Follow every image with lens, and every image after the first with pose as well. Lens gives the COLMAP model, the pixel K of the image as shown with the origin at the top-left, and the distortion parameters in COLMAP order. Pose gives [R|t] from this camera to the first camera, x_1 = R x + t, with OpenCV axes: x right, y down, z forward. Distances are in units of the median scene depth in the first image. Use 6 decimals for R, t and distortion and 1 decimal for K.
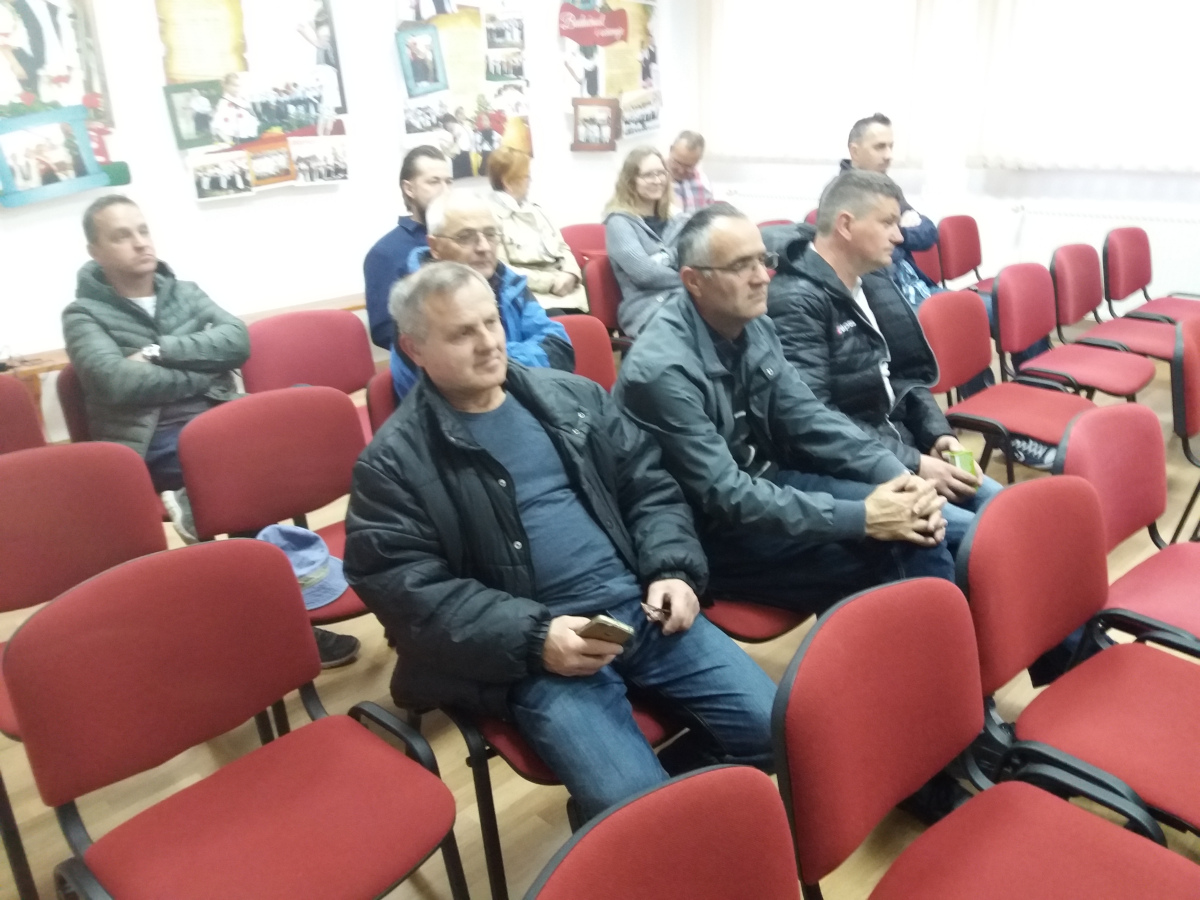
lens RADIAL K [[988.0, 0, 600.5], [0, 988.0, 448.8], [0, 0, 1]] dist [-0.008172, -0.004310]
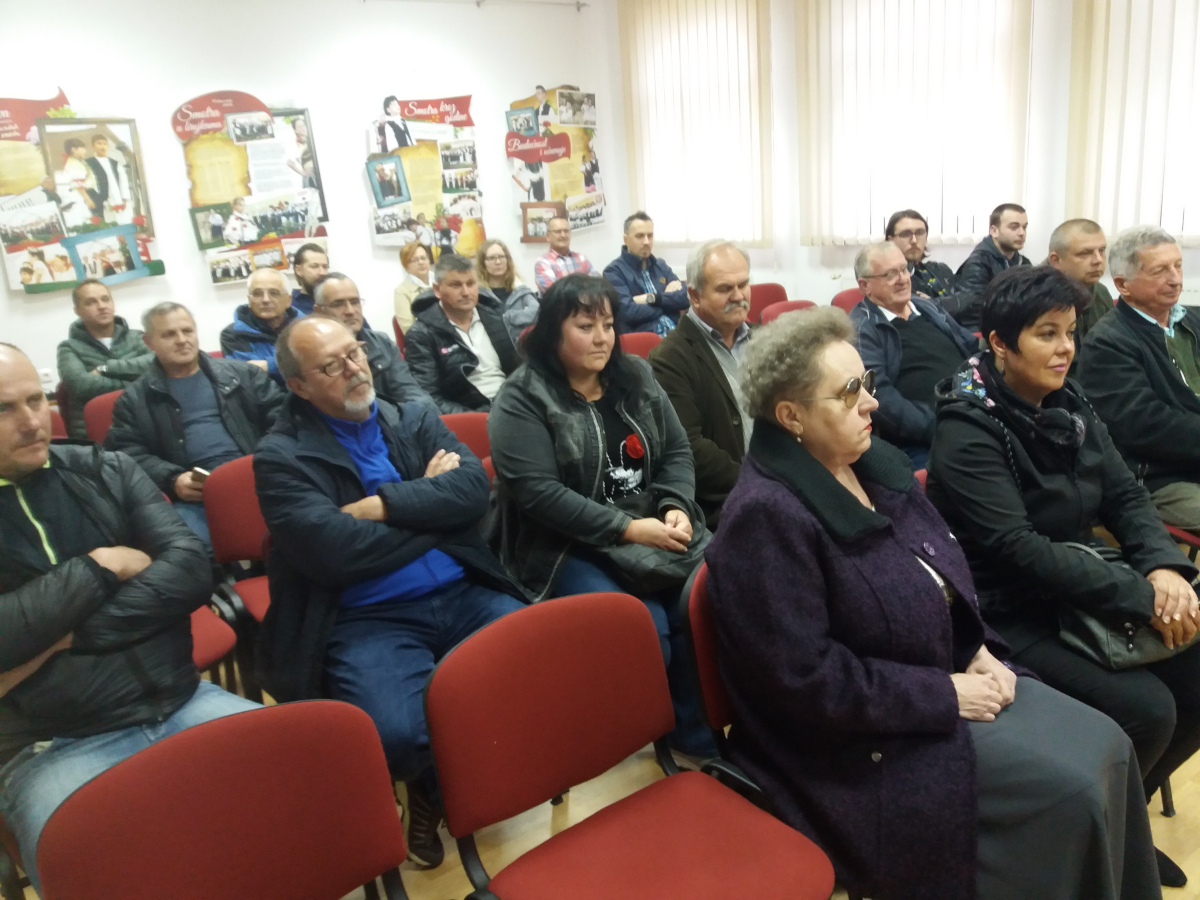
lens RADIAL K [[968.7, 0, 599.1], [0, 968.7, 453.9], [0, 0, 1]] dist [0.032175, -0.139348]
pose [[0.986850, 0.006260, -0.161518, 0.332656], [-0.018889, 0.996870, -0.076770, 0.080482], [0.160532, 0.078811, 0.983879, -0.245781]]
